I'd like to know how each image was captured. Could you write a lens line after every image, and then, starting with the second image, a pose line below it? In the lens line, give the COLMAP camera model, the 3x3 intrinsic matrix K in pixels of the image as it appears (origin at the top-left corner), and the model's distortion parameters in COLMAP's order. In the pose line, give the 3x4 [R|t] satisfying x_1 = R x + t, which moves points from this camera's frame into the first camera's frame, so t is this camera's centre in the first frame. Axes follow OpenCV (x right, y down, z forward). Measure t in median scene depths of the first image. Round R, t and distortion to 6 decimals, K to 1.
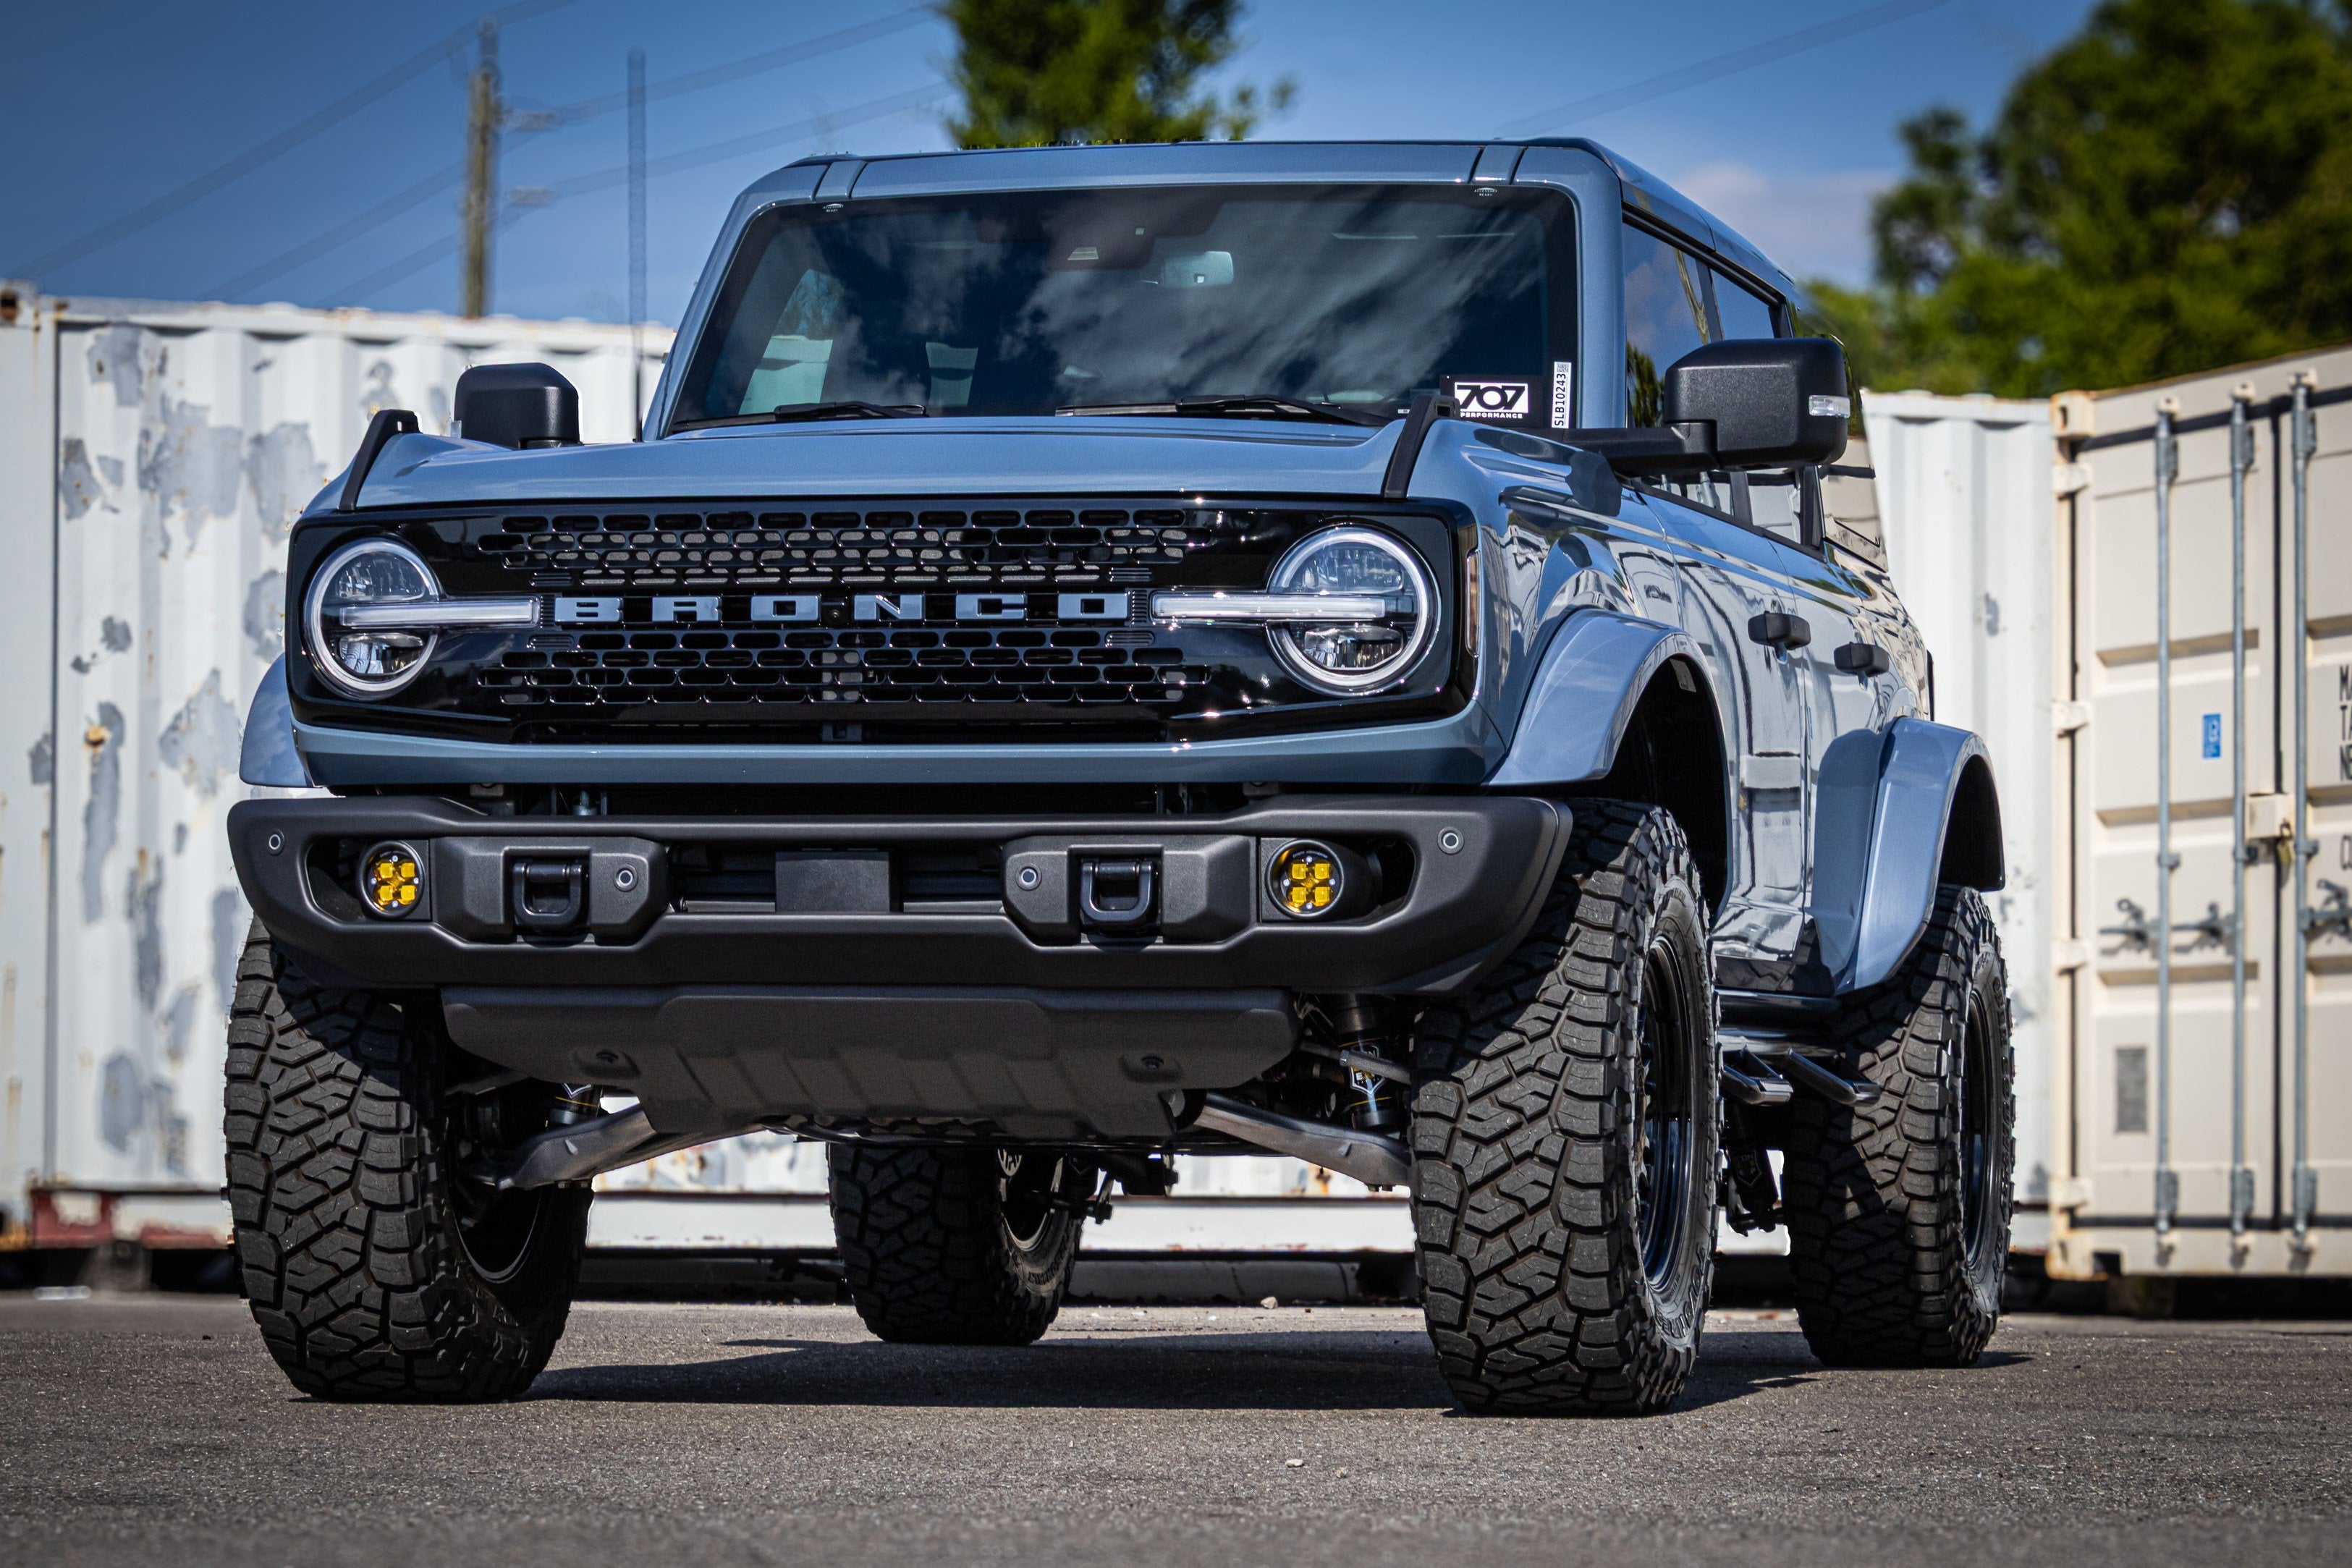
lens RADIAL K [[10467.5, 0, 1176.0], [0, 10467.5, 784.0], [0, 0, 1]] dist [-0.313490, 0.987742]
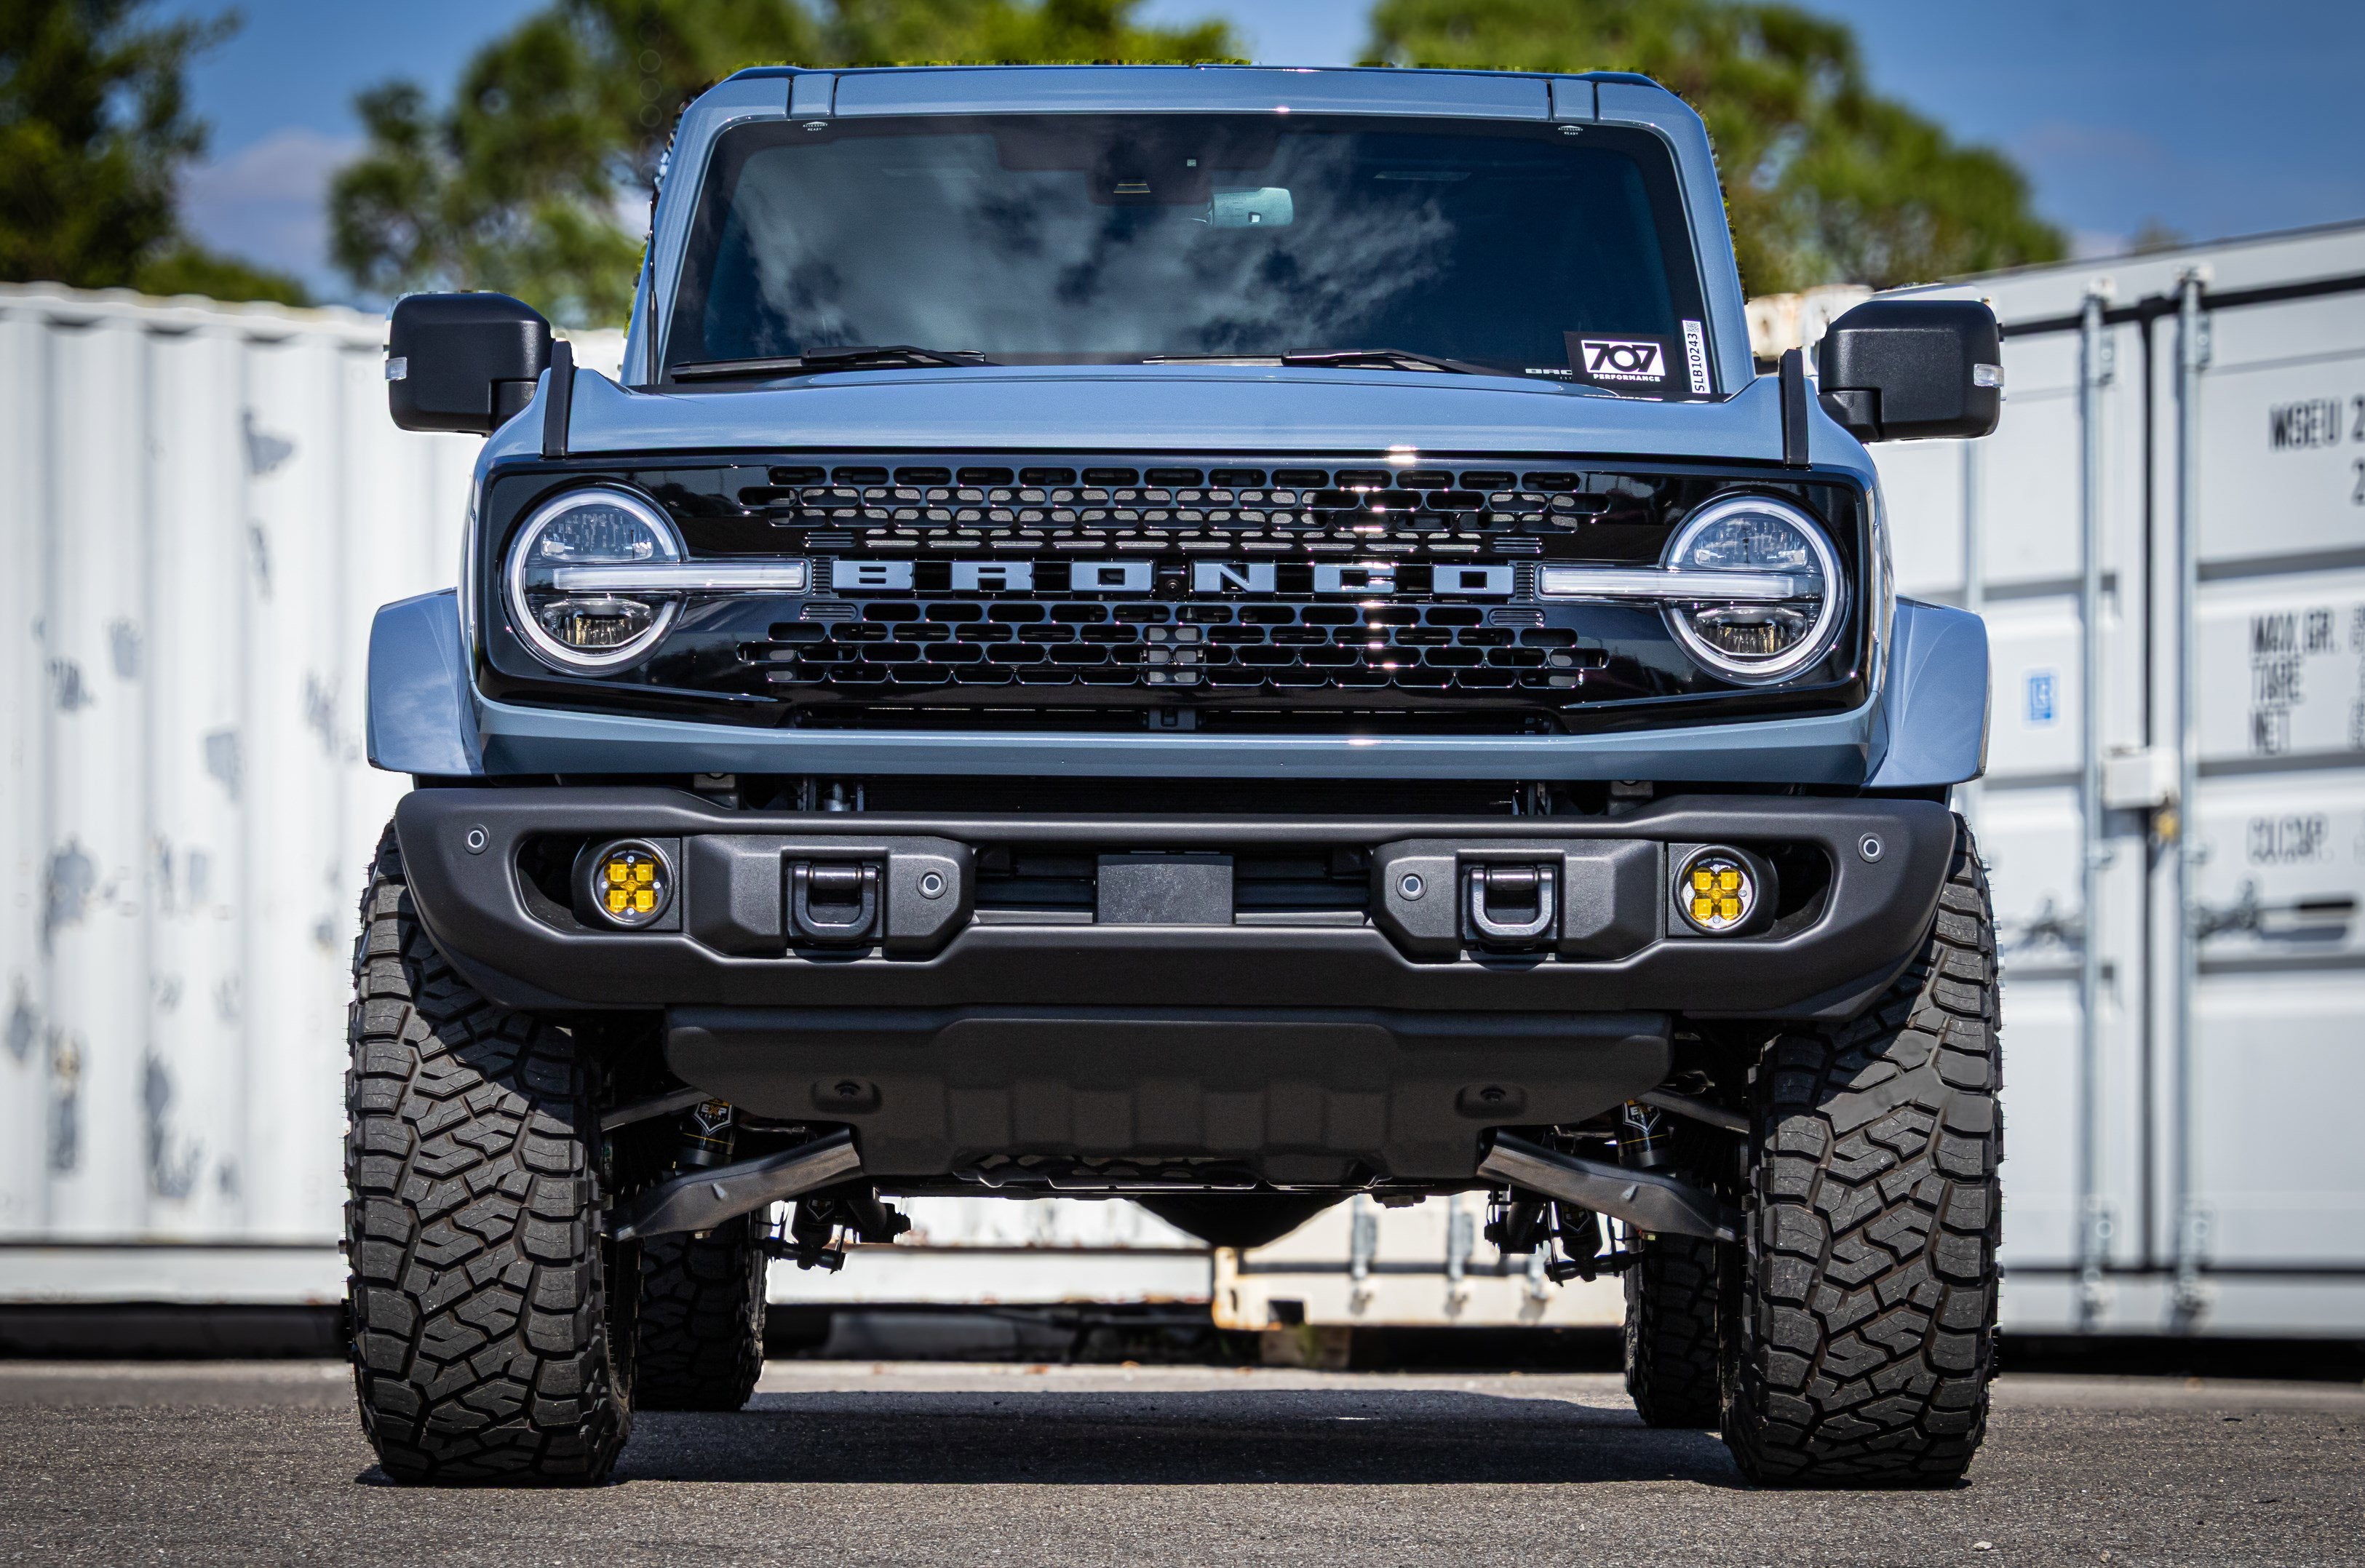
lens RADIAL K [[10525.6, 0, 1182.5], [0, 10525.6, 784.0], [0, 0, 1]] dist [-0.313490, 0.987742]
pose [[0.952682, 0.010013, 0.303805, -0.297385], [-0.009105, 0.999949, -0.004408, 0.004360], [-0.303834, 0.001433, 0.952724, 0.156858]]
